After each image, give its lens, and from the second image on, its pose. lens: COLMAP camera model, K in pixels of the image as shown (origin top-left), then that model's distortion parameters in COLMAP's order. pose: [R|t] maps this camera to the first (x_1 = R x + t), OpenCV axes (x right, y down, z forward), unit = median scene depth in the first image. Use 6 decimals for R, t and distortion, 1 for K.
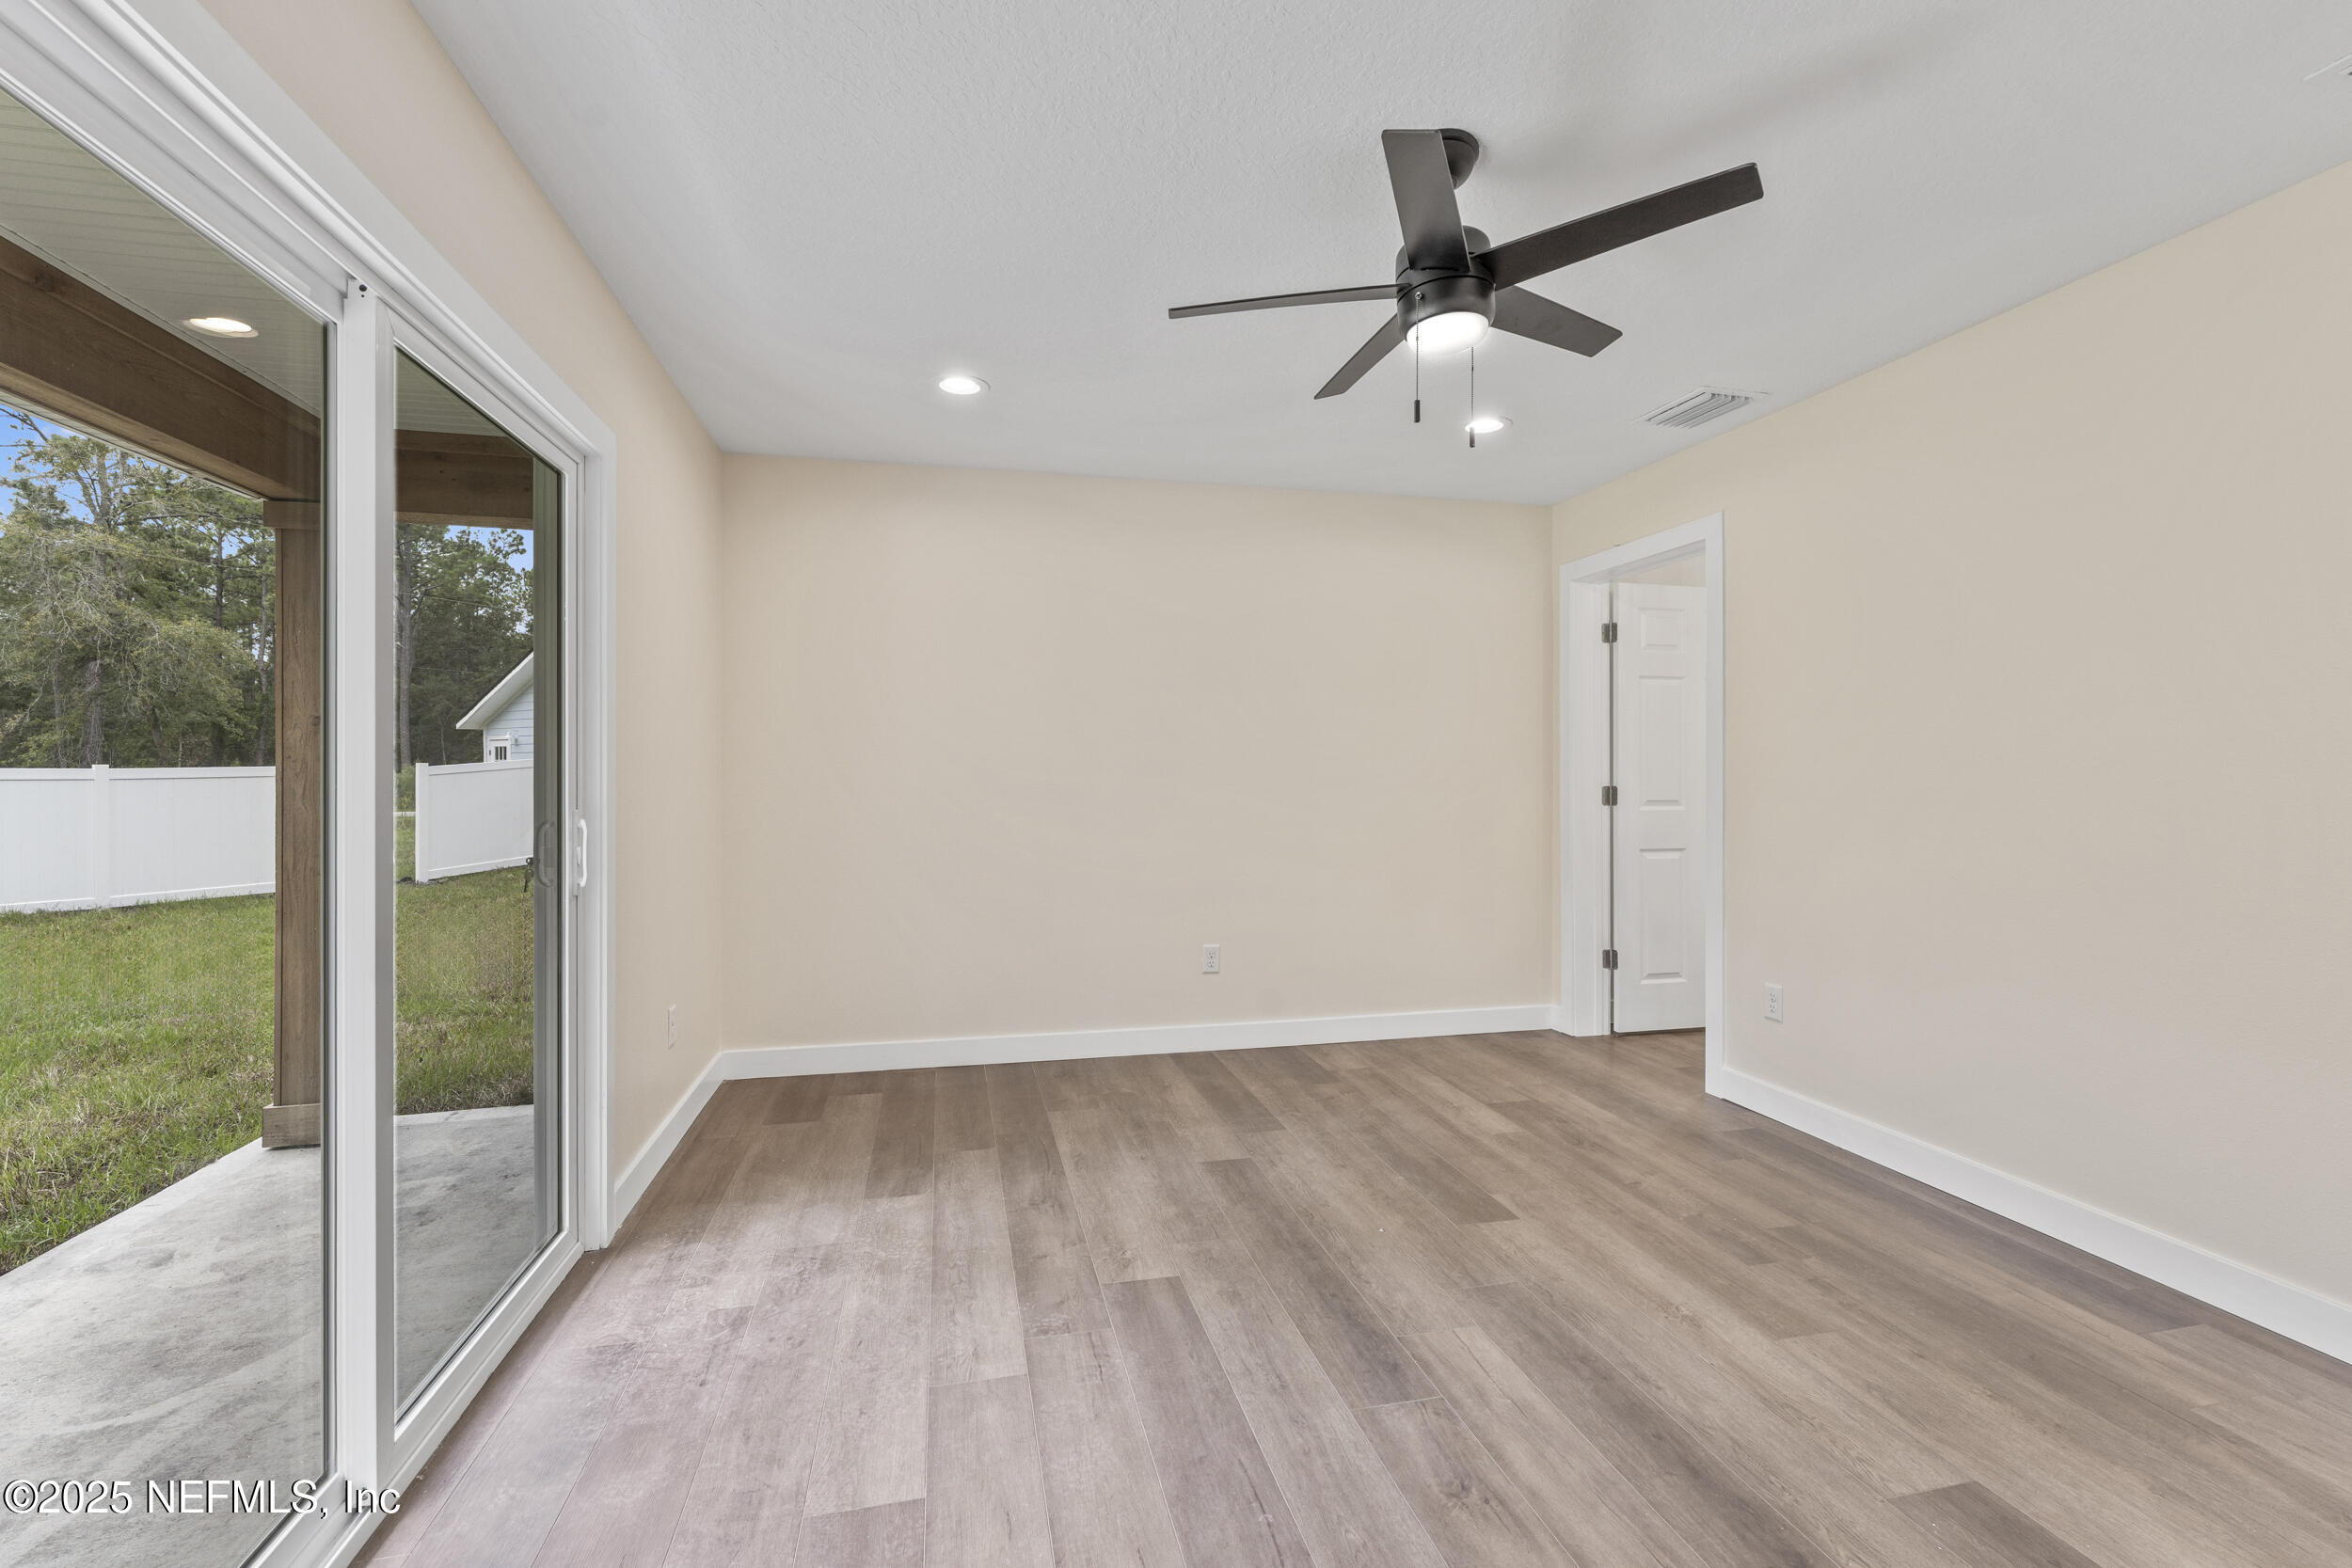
lens RADIAL K [[1014.7, 0, 1164.9], [0, 1014.7, 781.0], [0, 0, 1]] dist [0.003960, 0.000782]
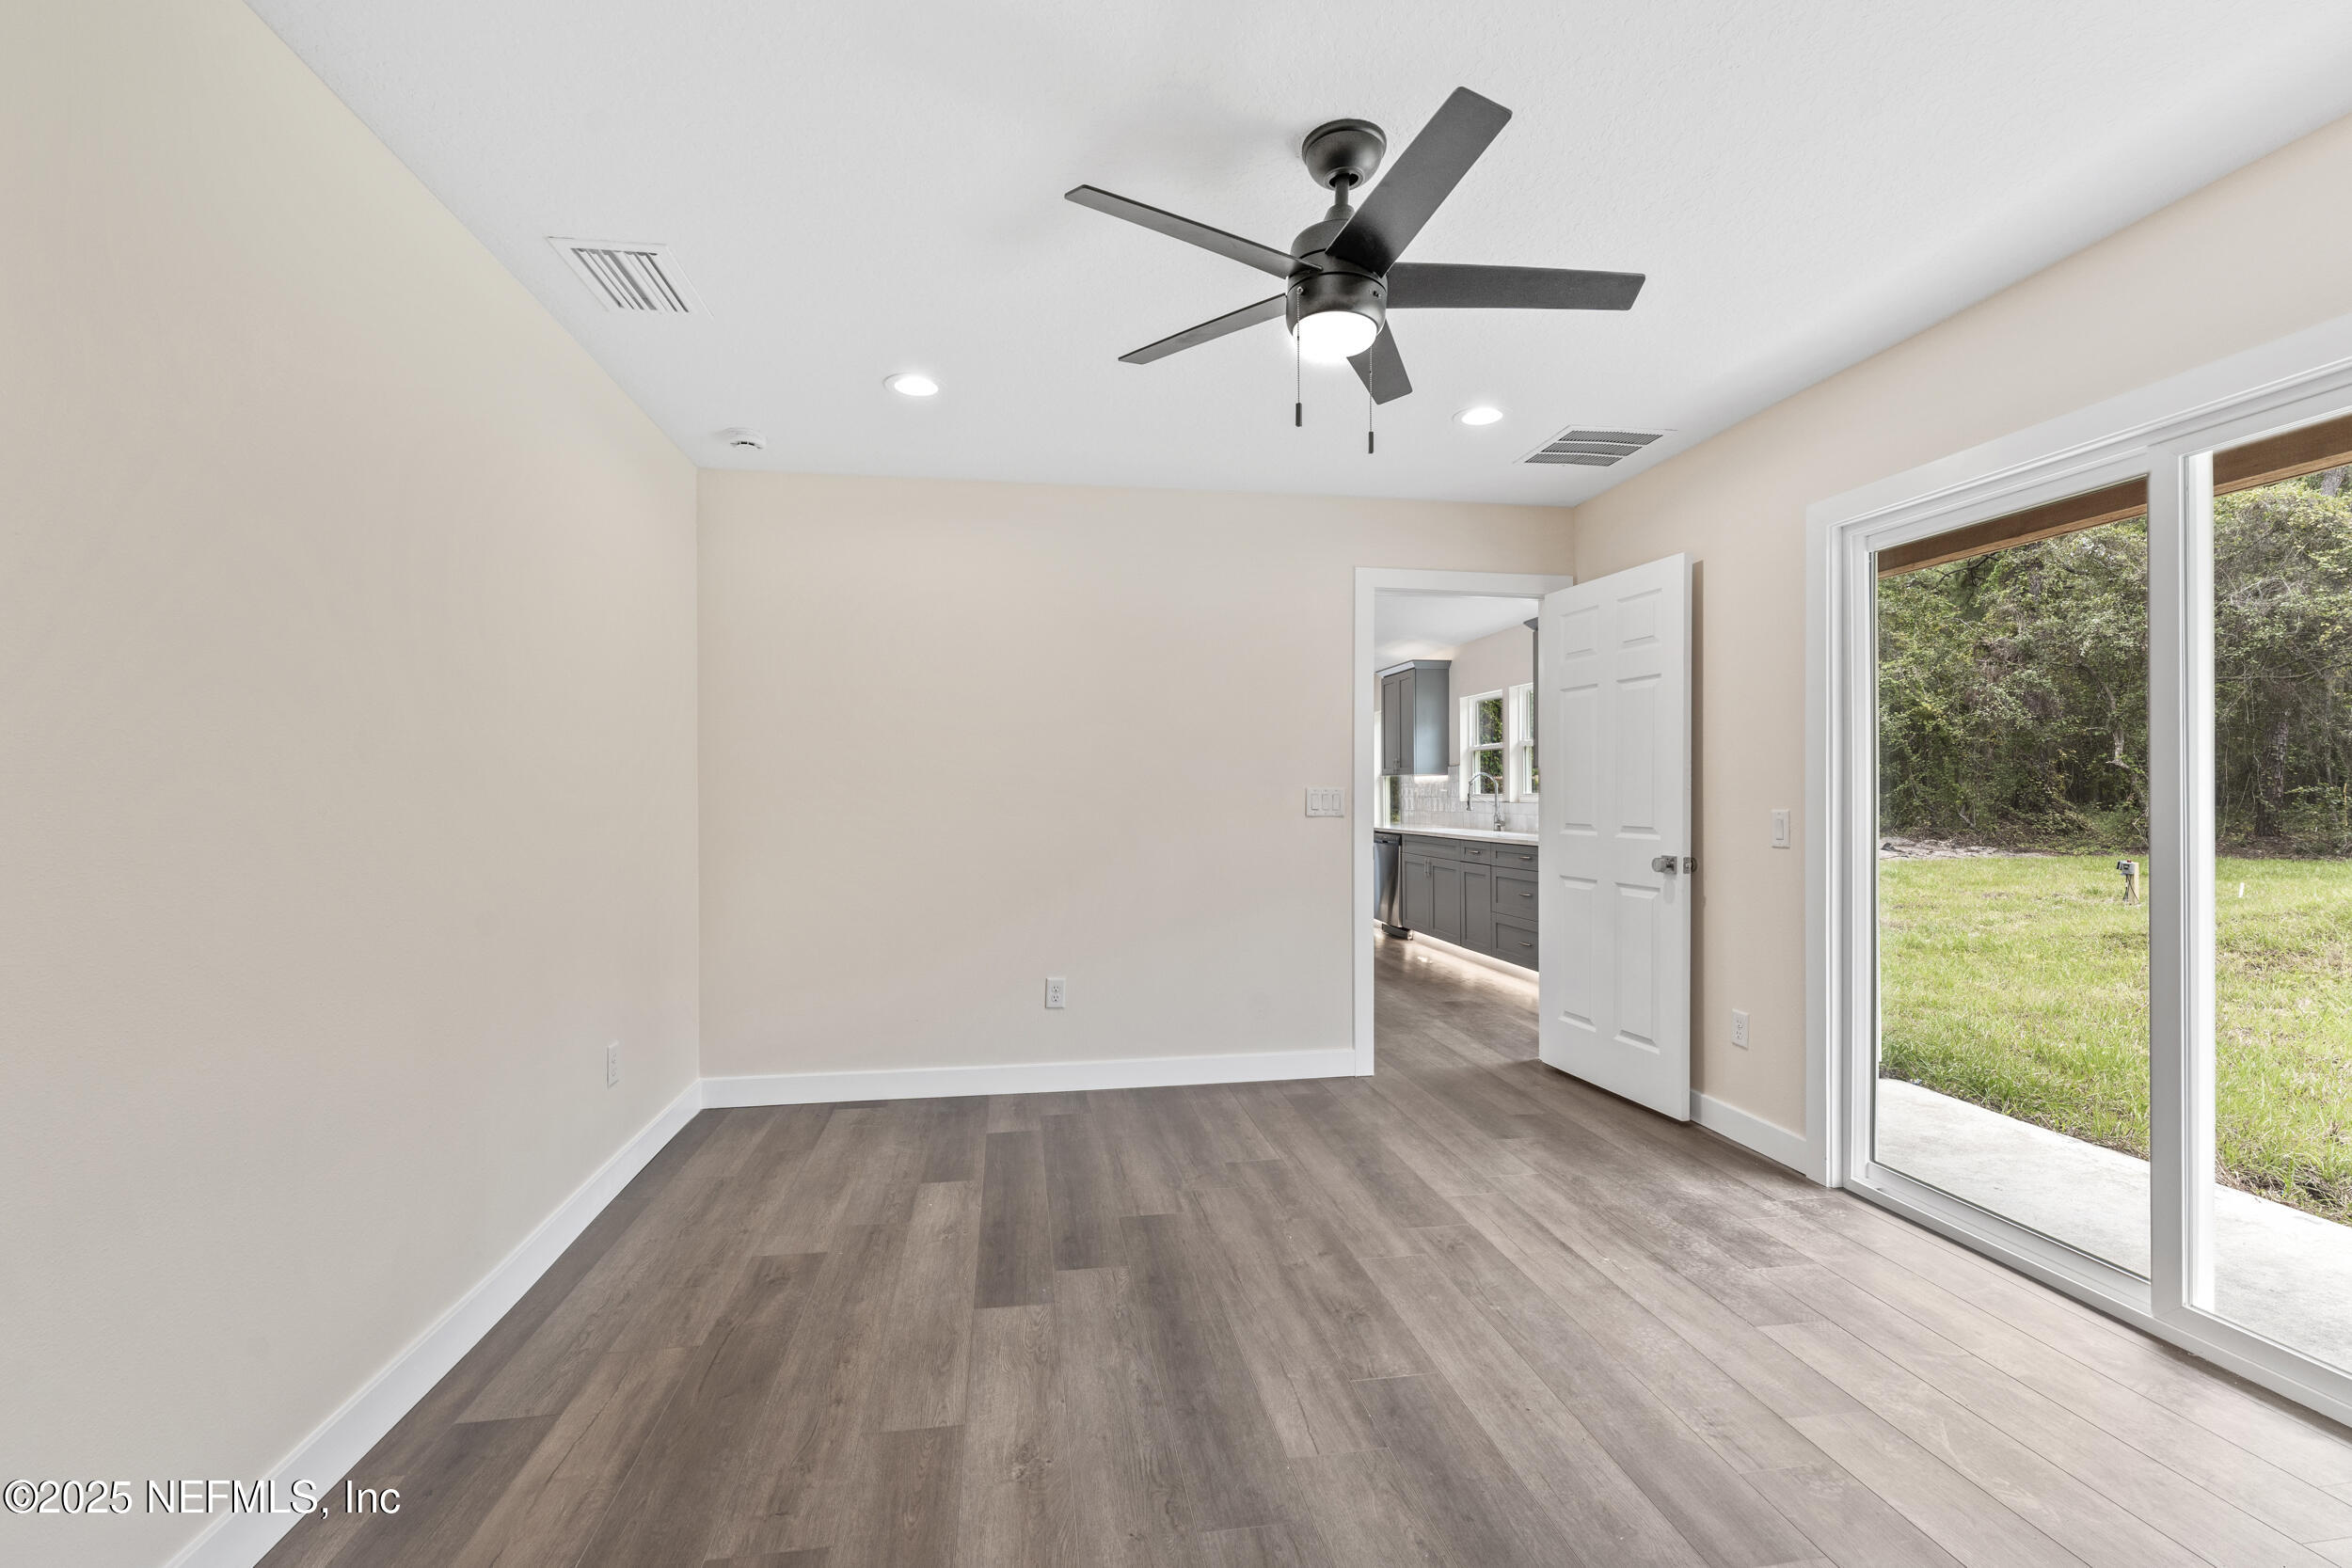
lens RADIAL K [[991.3, 0, 1169.2], [0, 991.3, 783.3], [0, 0, 1]] dist [0.003282, -0.000722]
pose [[-0.998103, 0.001736, 0.061544, 0.384727], [0.001760, 0.999998, 0.000342, -0.017973], [-0.061544, 0.000449, -0.998104, 1.979719]]
